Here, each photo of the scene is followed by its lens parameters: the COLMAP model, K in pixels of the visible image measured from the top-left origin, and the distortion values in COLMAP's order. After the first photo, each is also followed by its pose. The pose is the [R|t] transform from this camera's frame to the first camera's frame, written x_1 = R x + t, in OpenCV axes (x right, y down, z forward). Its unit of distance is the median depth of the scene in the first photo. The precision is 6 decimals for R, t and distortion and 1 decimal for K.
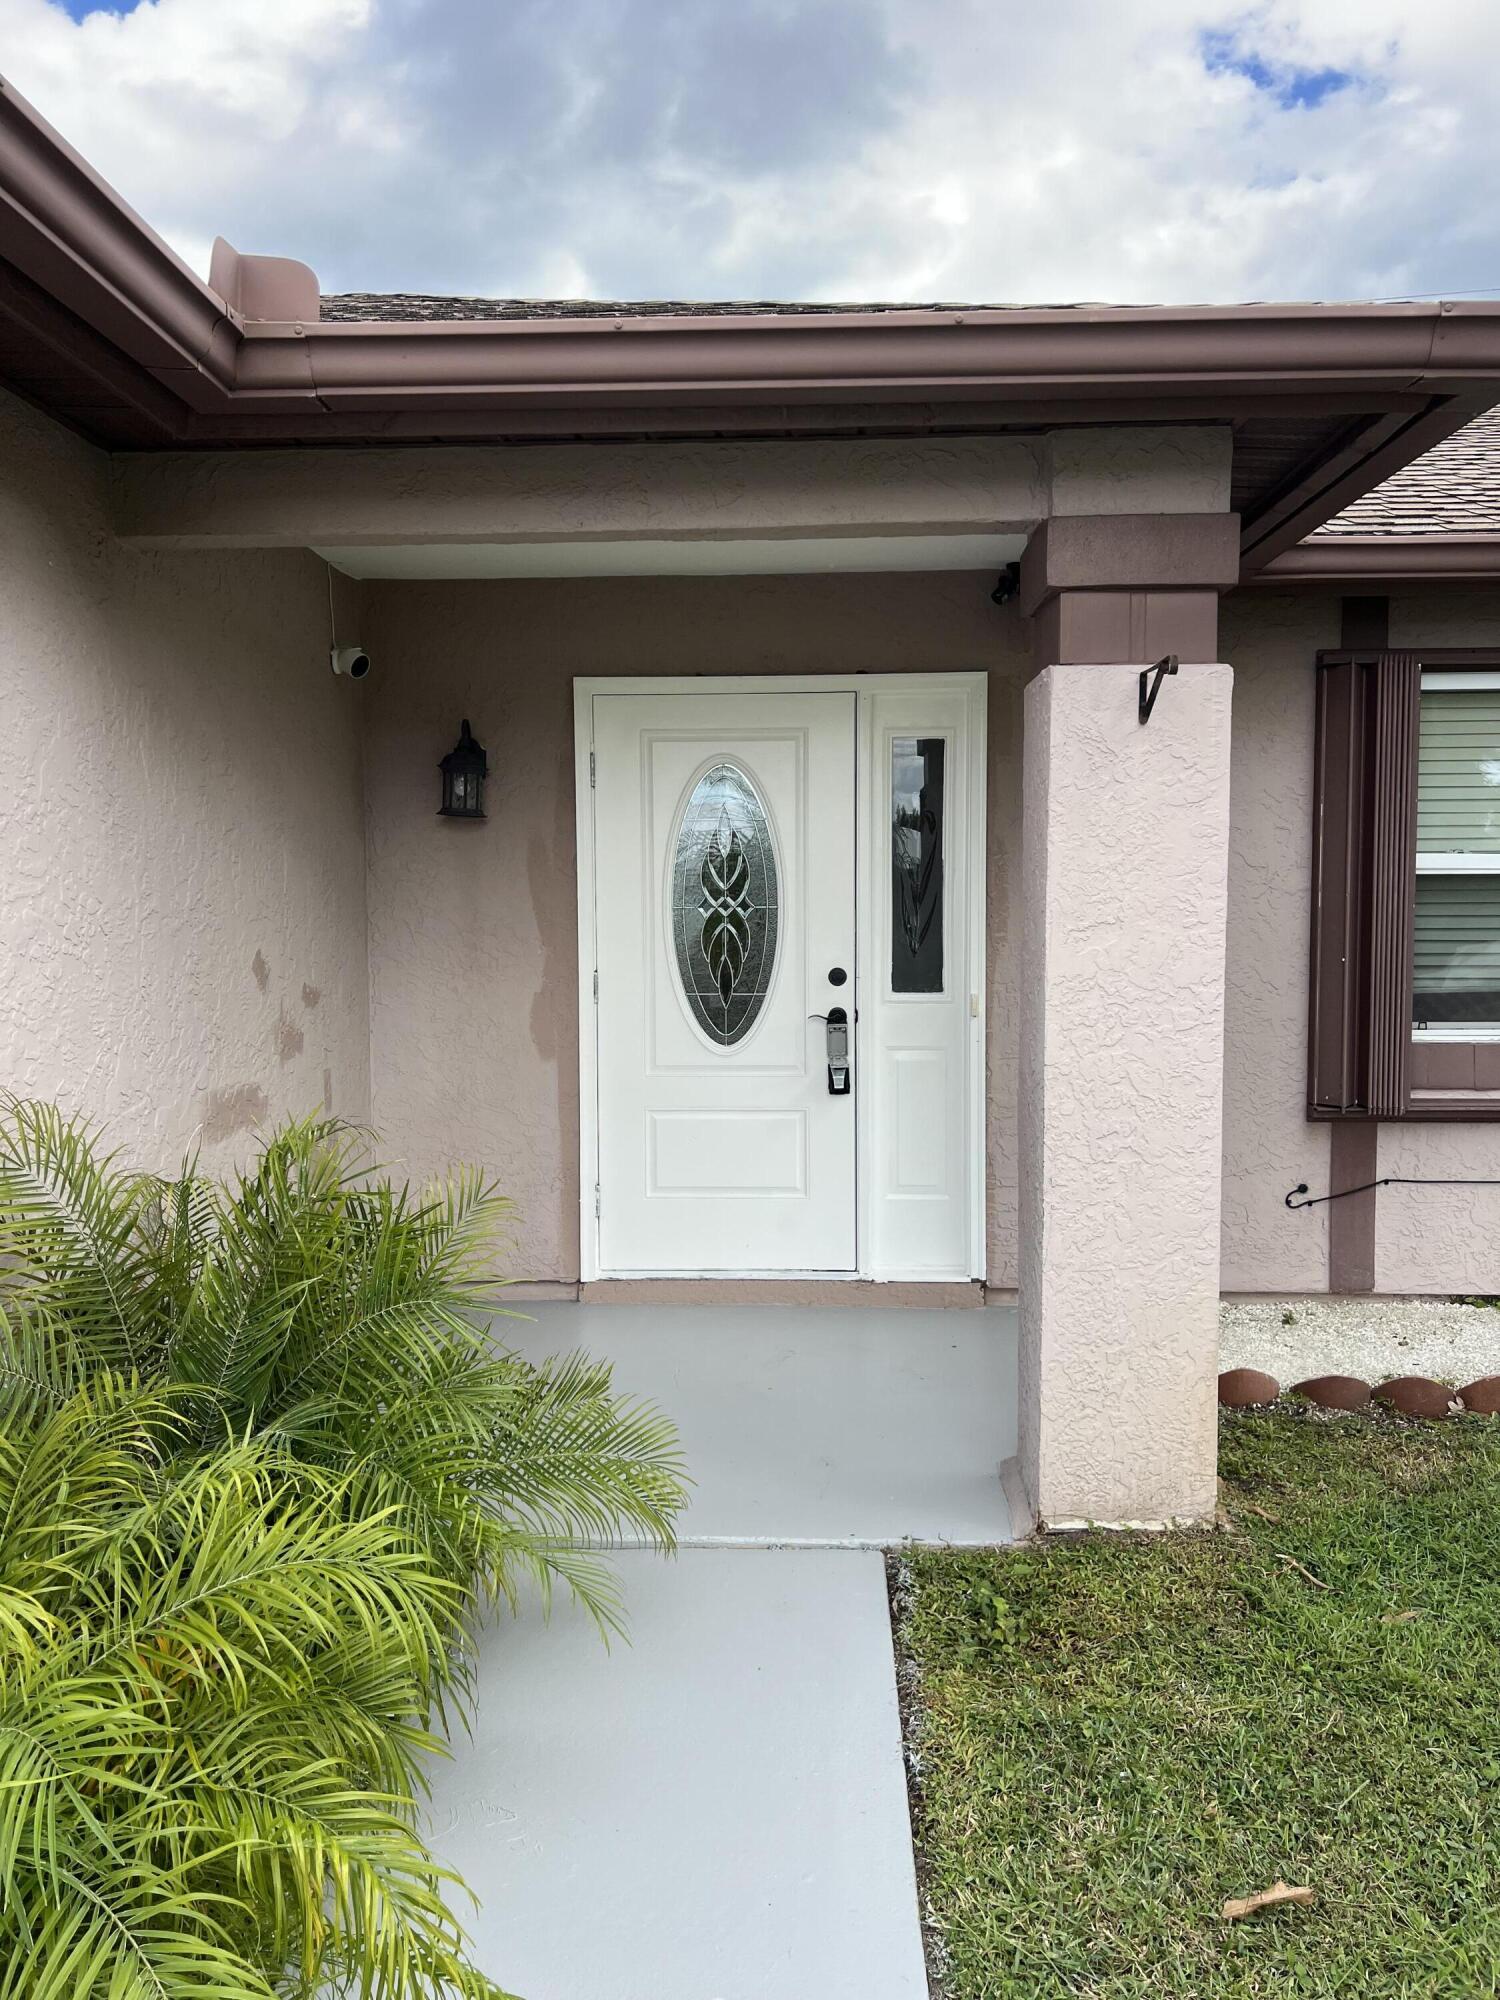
lens RADIAL K [[1495.2, 0, 750.0], [0, 1495.2, 1000.0], [0, 0, 1]] dist [0.103919, -0.141075]
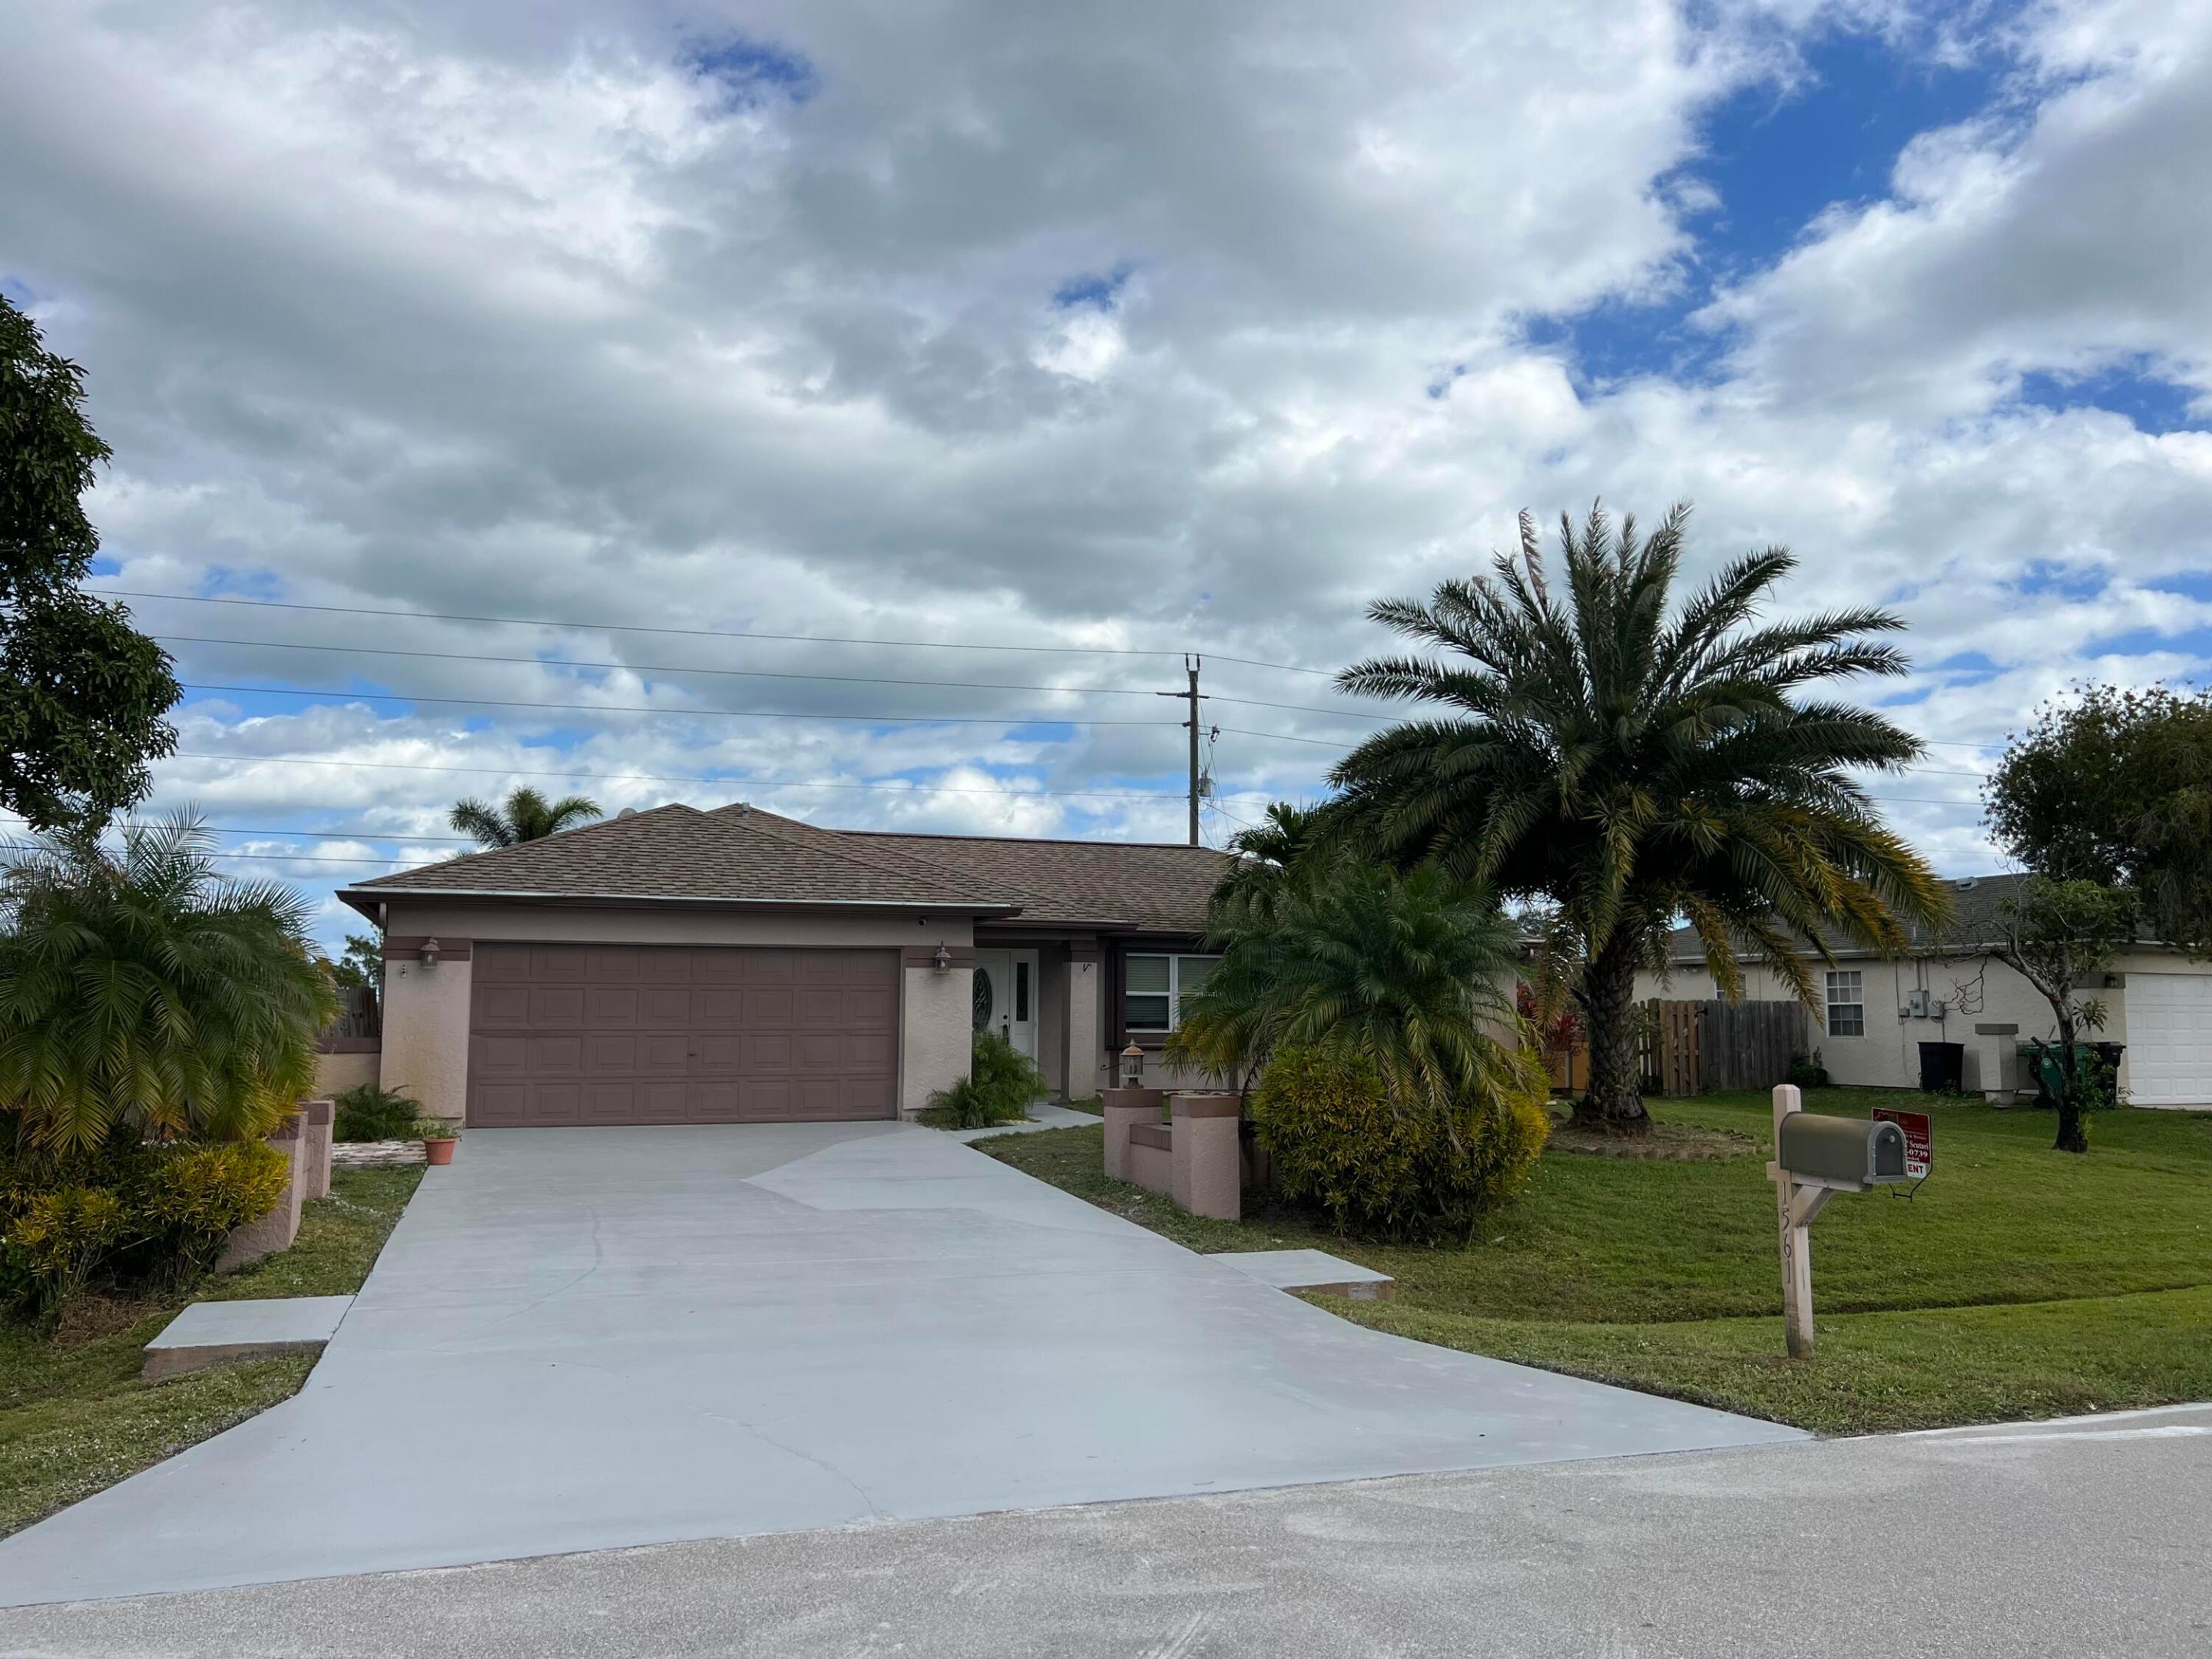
lens RADIAL K [[1653.7, 0, 1105.6], [0, 1653.7, 849.2], [0, 0, 1]] dist [0.103919, -0.141075]
pose [[0.929911, 0.042889, 0.365276, -1.498791], [0.020118, 0.985759, -0.166959, 0.321963], [-0.367235, 0.162605, 0.915805, -3.702121]]
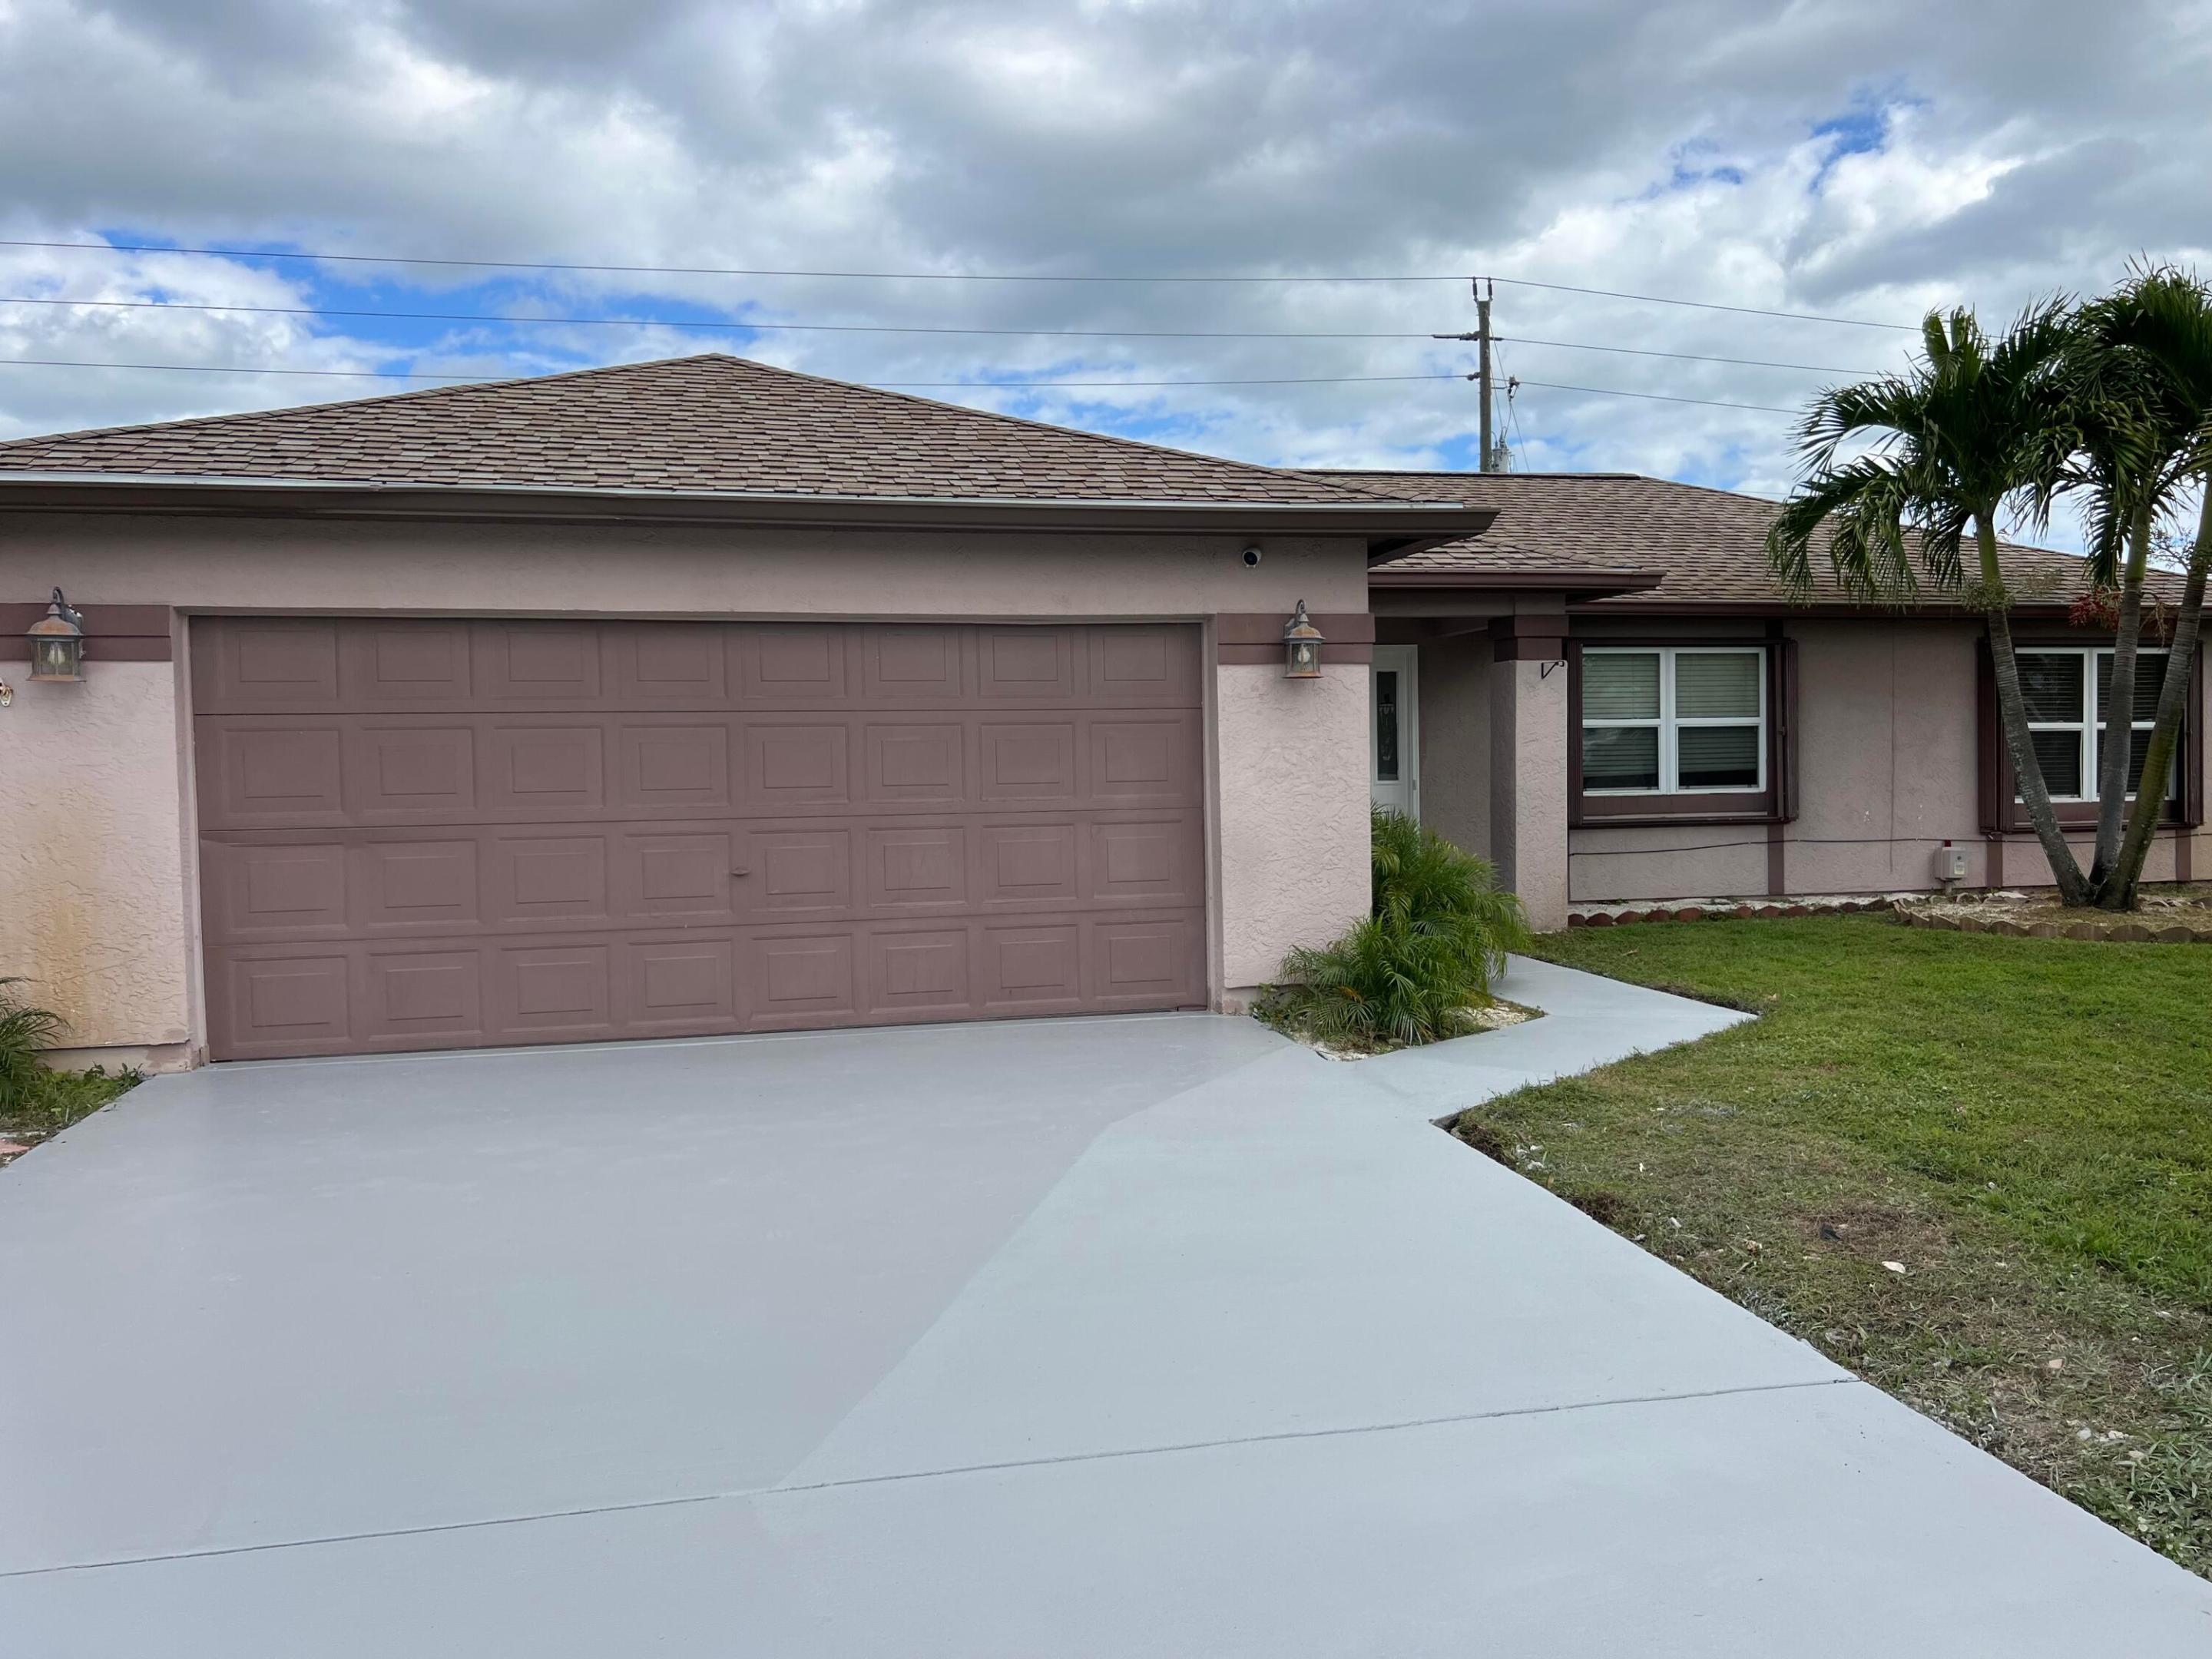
lens RADIAL K [[1653.7, 0, 1105.6], [0, 1653.7, 849.2], [0, 0, 1]] dist [0.103919, -0.141075]
pose [[0.964112, -0.027783, 0.264037, -1.042339], [0.035021, 0.999128, -0.022745, 0.151037], [-0.263174, 0.031176, 0.964244, -1.421732]]
